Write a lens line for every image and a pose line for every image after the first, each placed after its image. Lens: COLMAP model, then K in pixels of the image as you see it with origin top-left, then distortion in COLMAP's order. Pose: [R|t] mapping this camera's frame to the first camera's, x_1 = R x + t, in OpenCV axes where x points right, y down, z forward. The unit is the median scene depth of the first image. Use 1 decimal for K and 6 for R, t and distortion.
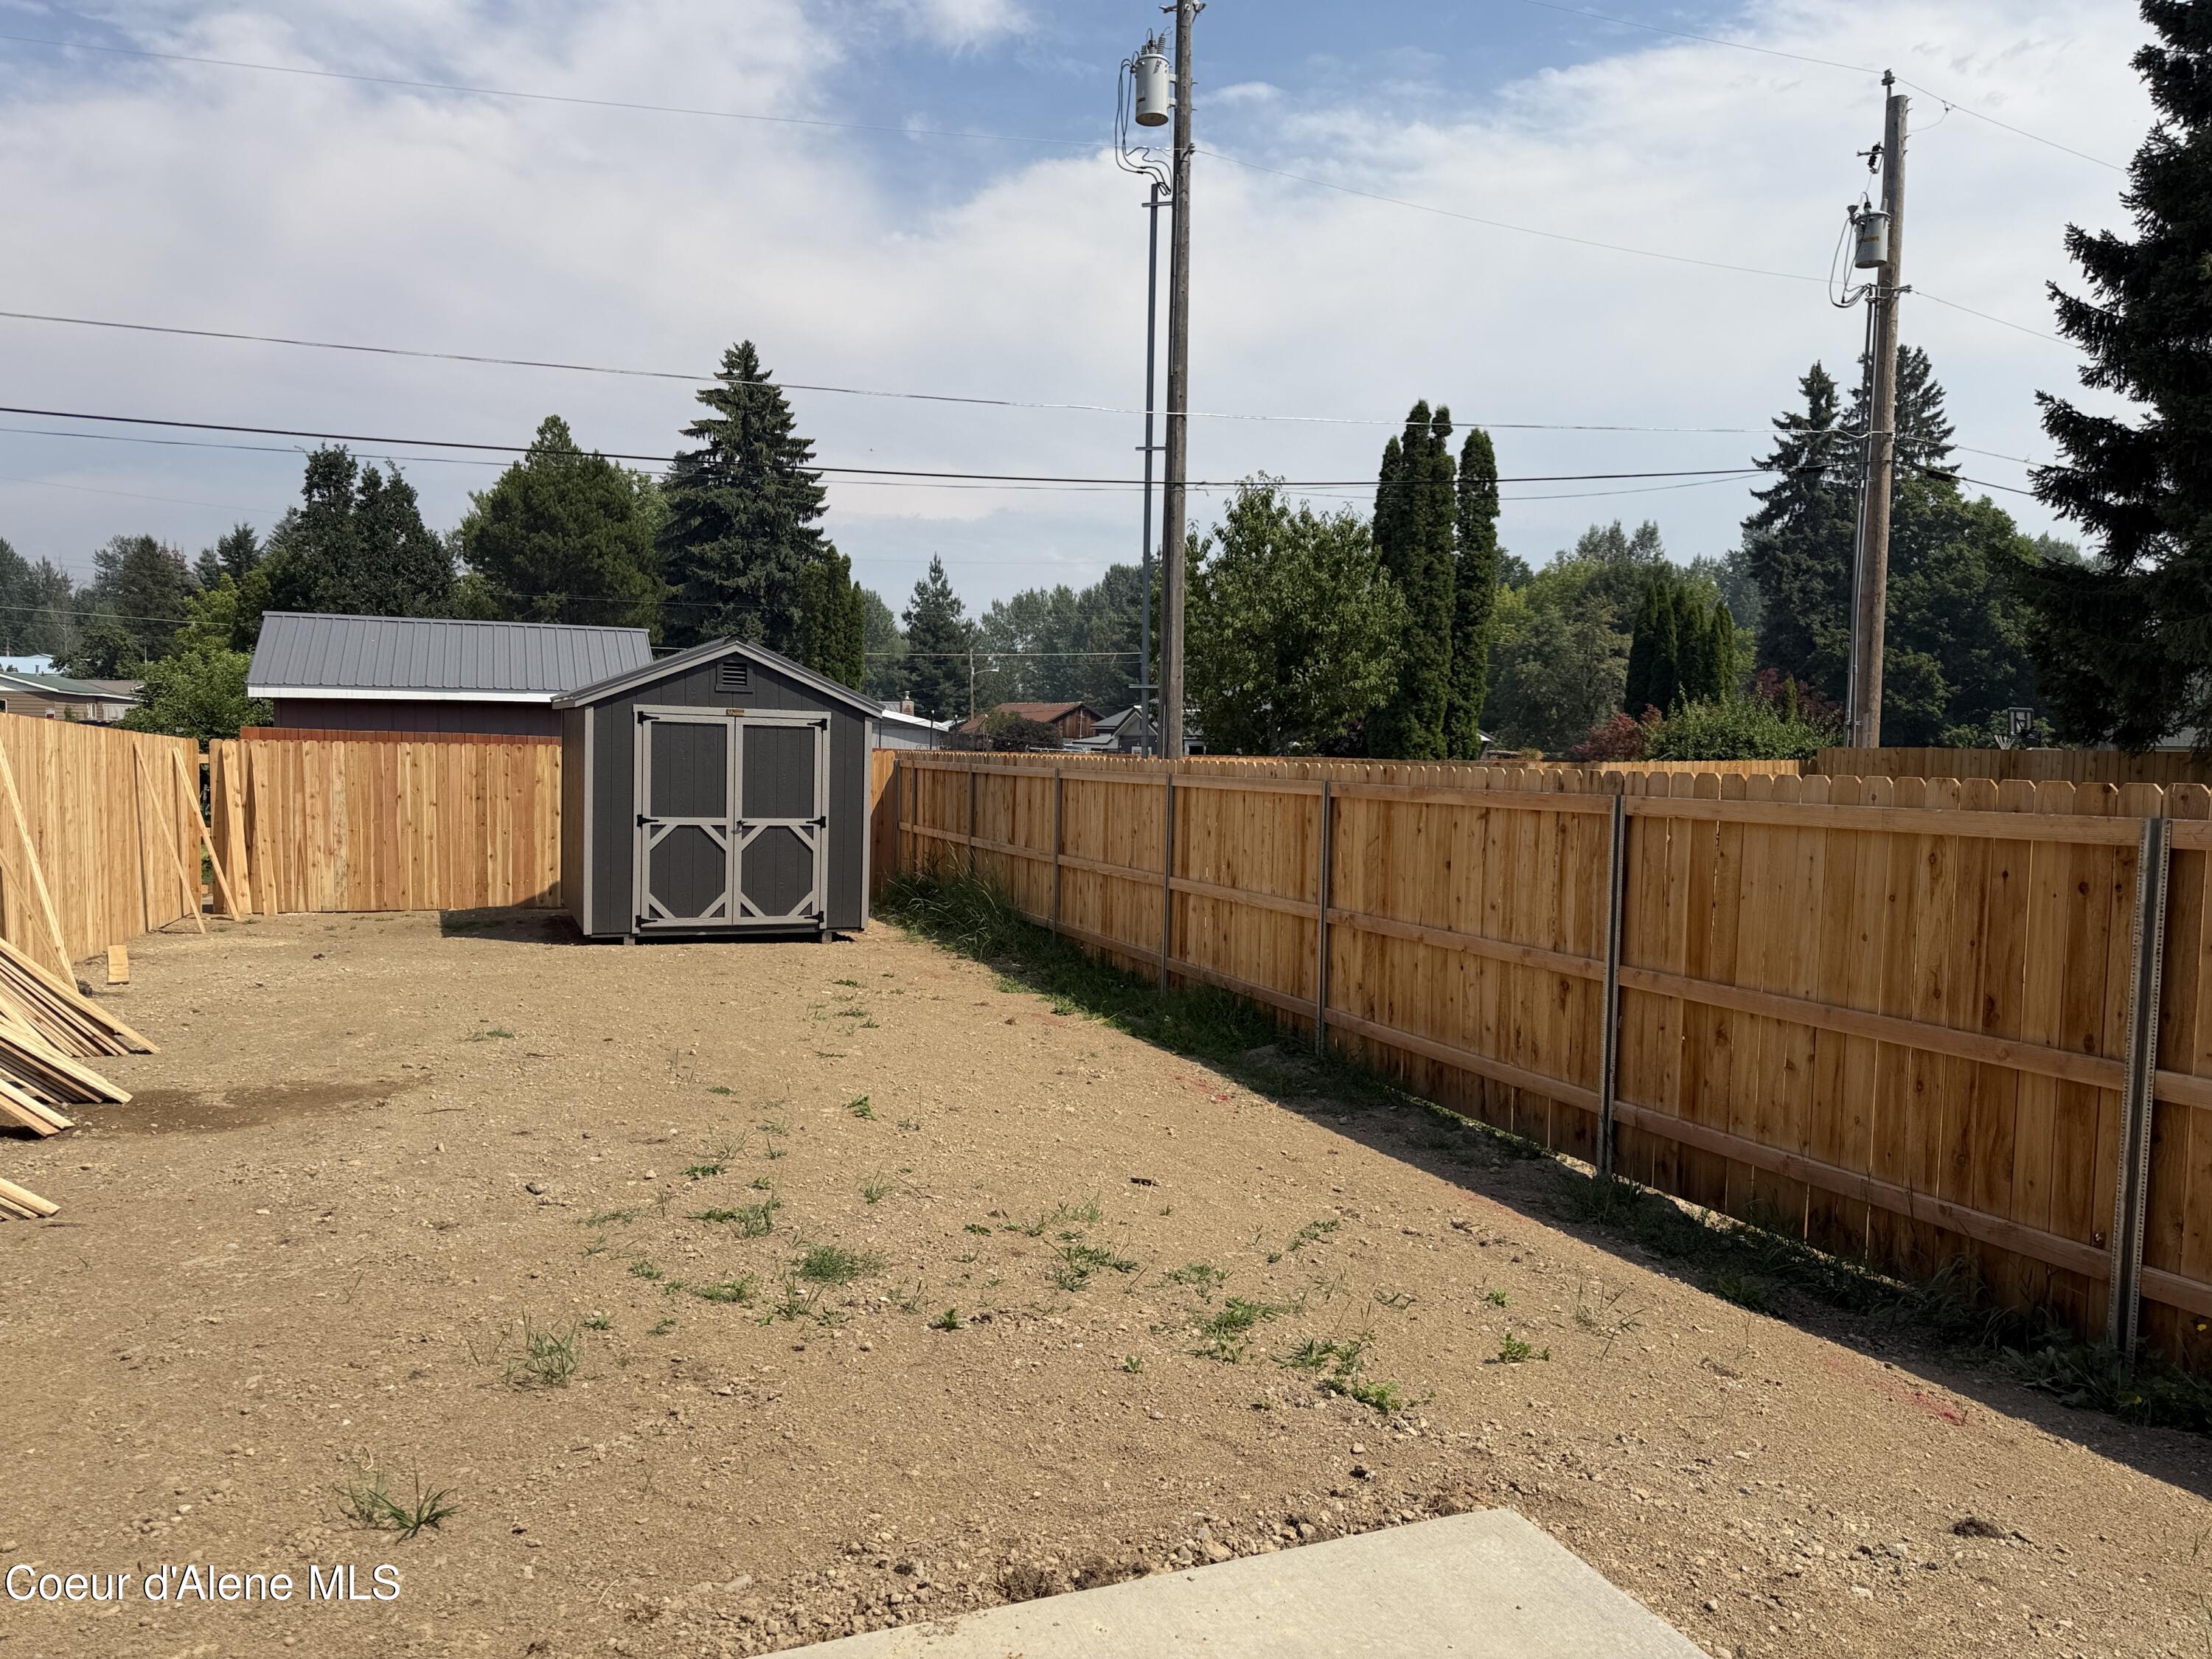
lens RADIAL K [[1533.9, 0, 1106.0], [0, 1533.9, 829.5], [0, 0, 1]] dist [0.102704, -0.153264]
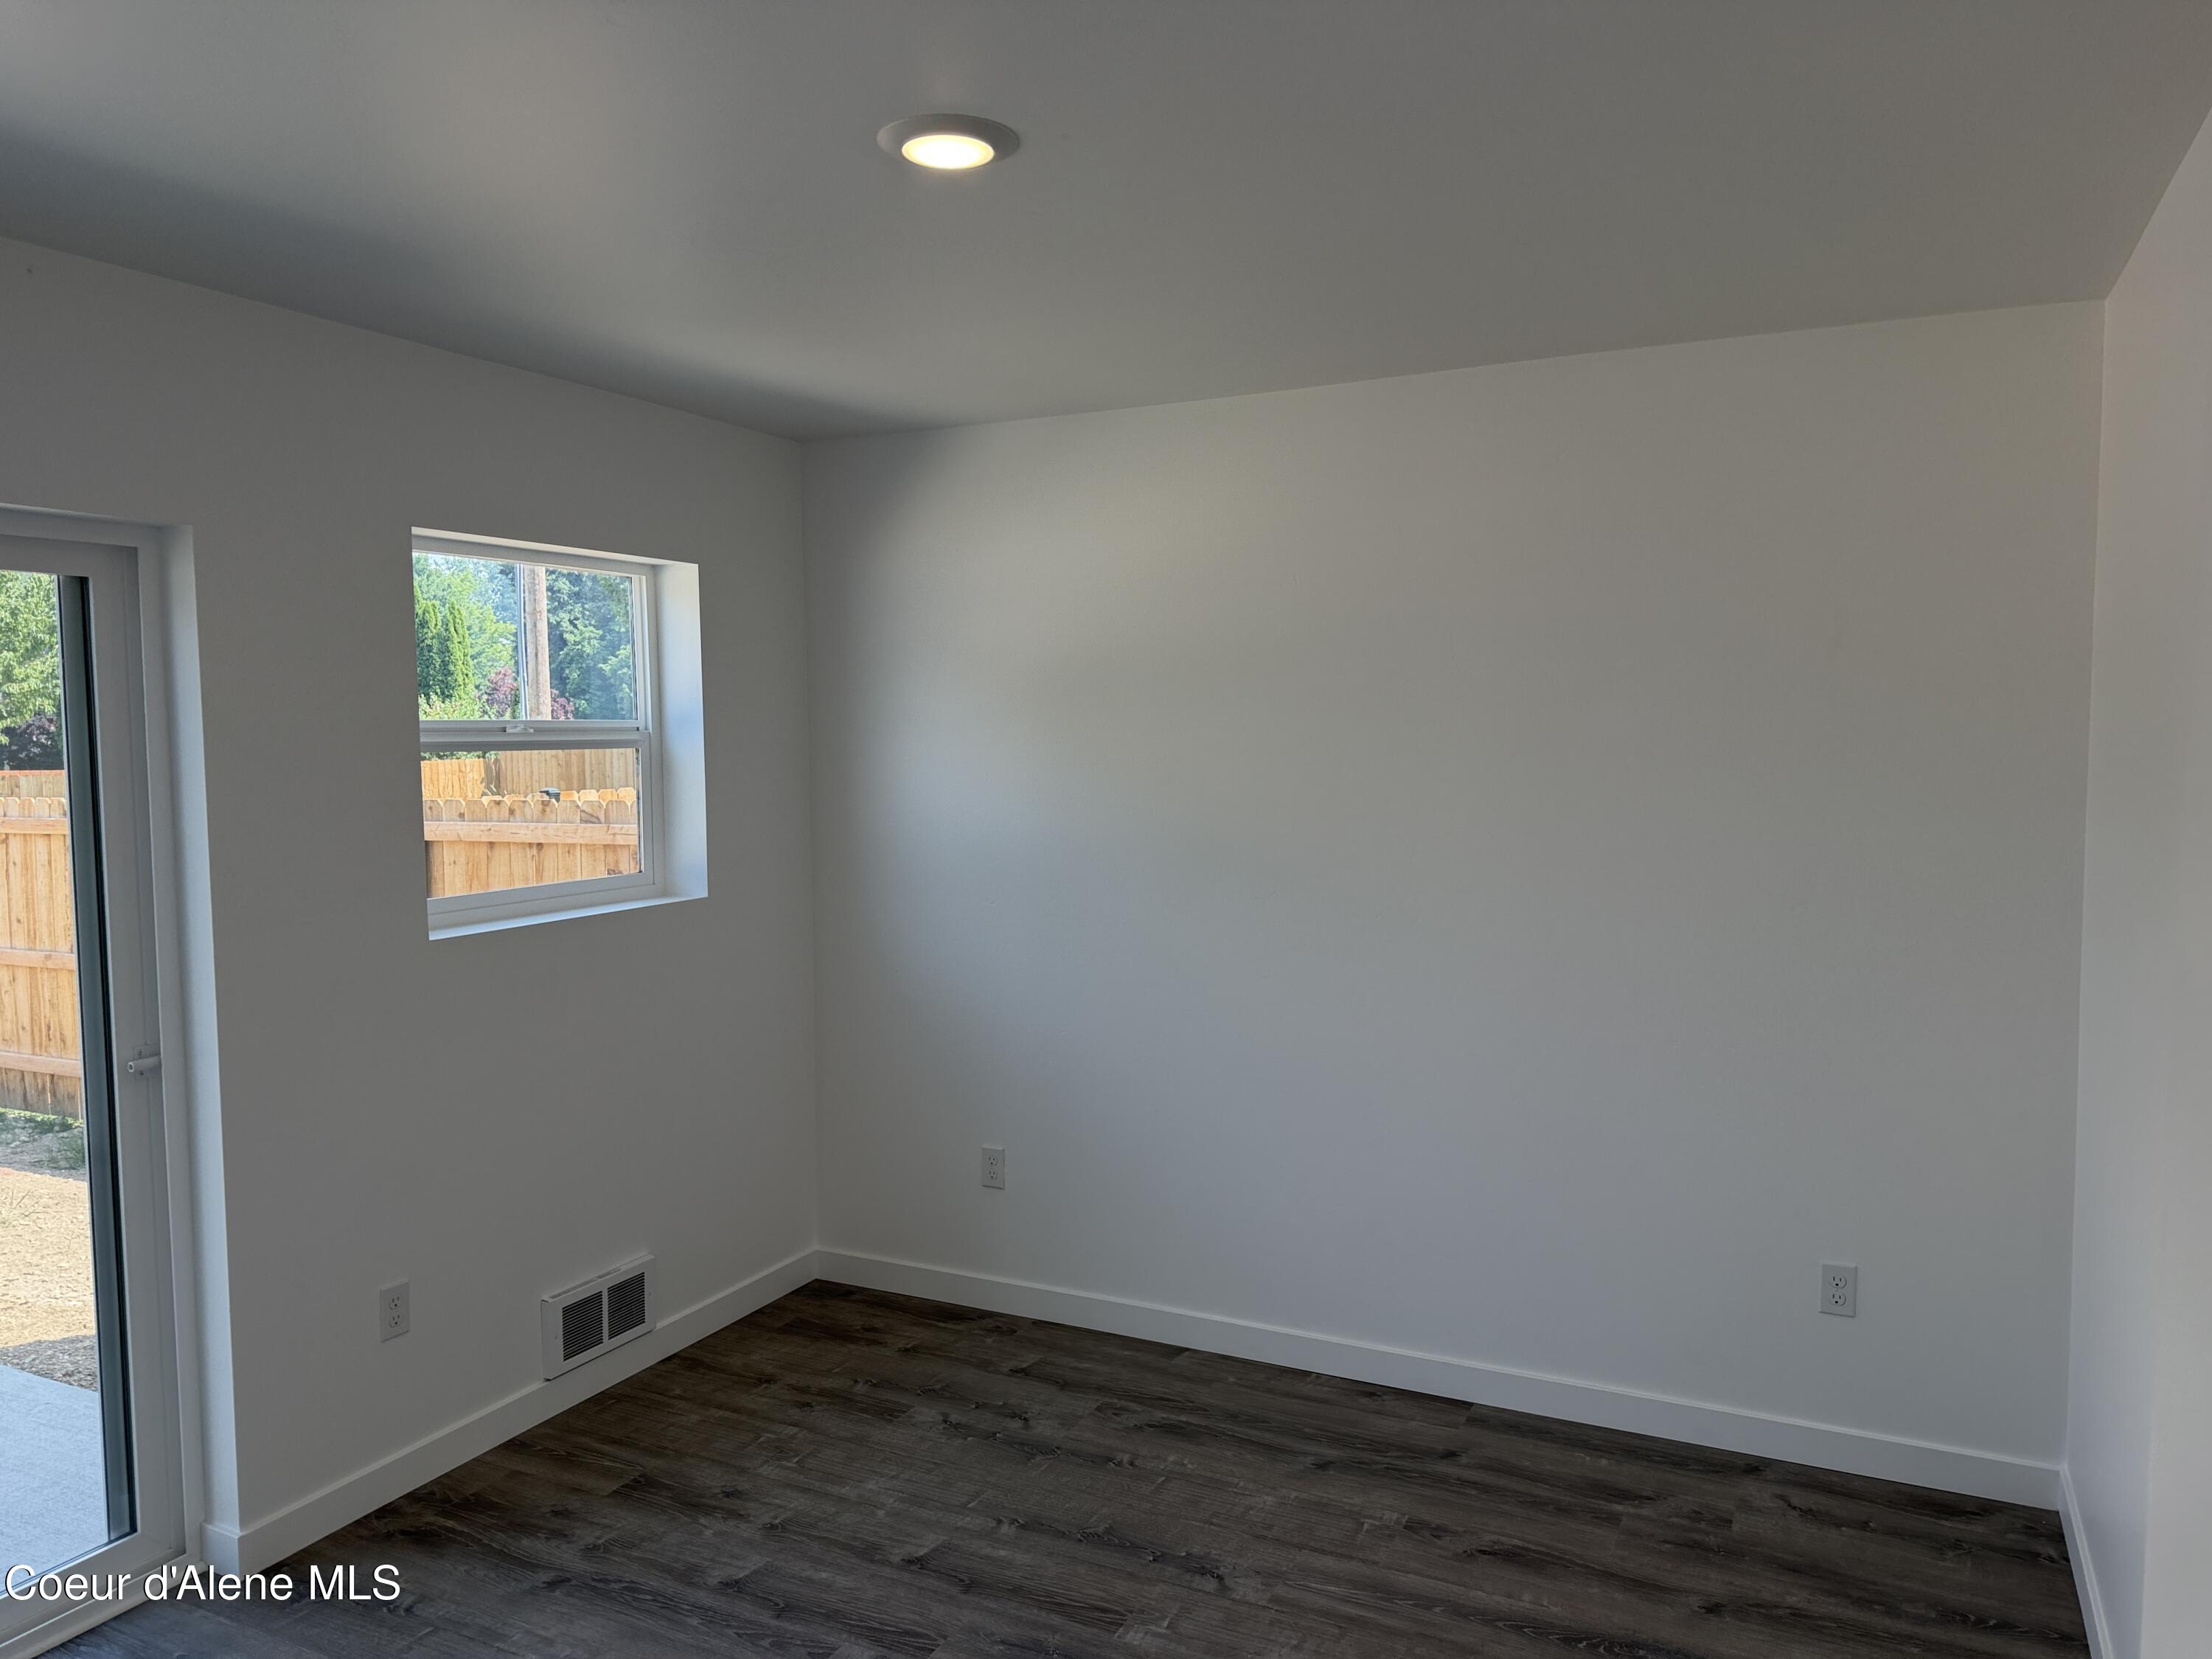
lens RADIAL K [[1533.9, 0, 1106.0], [0, 1533.9, 829.5], [0, 0, 1]] dist [0.102704, -0.153264]
pose [[0.736872, -0.068039, 0.672600, 0.076401], [0.063651, 0.997485, 0.031170, -0.001237], [-0.673030, 0.019843, 0.739349, -0.377811]]
